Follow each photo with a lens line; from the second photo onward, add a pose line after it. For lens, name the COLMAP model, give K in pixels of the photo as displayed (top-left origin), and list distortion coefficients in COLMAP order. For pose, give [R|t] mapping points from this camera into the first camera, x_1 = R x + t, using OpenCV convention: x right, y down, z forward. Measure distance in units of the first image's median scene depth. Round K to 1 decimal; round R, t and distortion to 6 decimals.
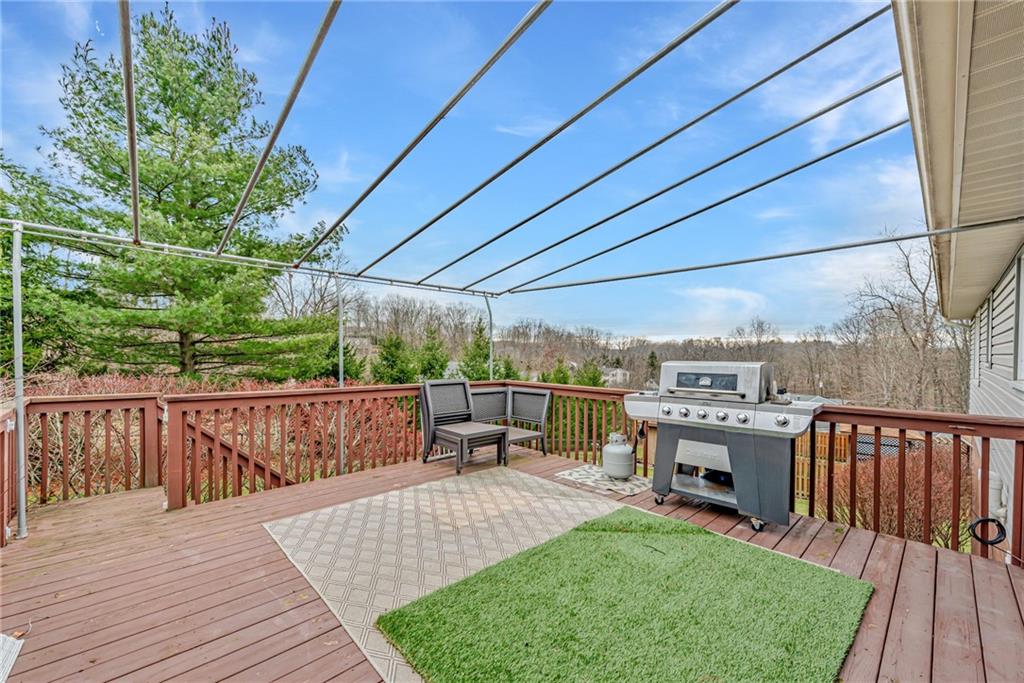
lens RADIAL K [[404.0, 0, 510.3], [0, 404.0, 351.3], [0, 0, 1]] dist [0.010532, -0.001894]
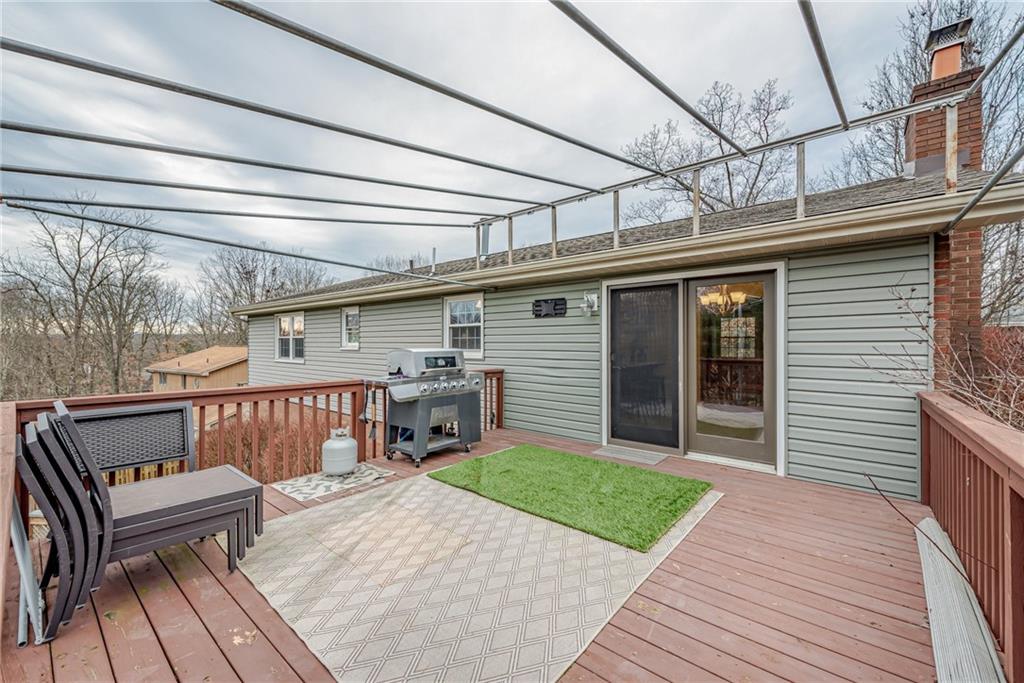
lens RADIAL K [[404.0, 0, 509.4], [0, 404.0, 342.9], [0, 0, 1]] dist [0.010532, -0.001894]
pose [[-0.102604, -0.003855, 0.994715, -0.766355], [-0.007728, 0.999965, 0.003078, 0.000387], [-0.994692, -0.007371, -0.102631, 0.763274]]
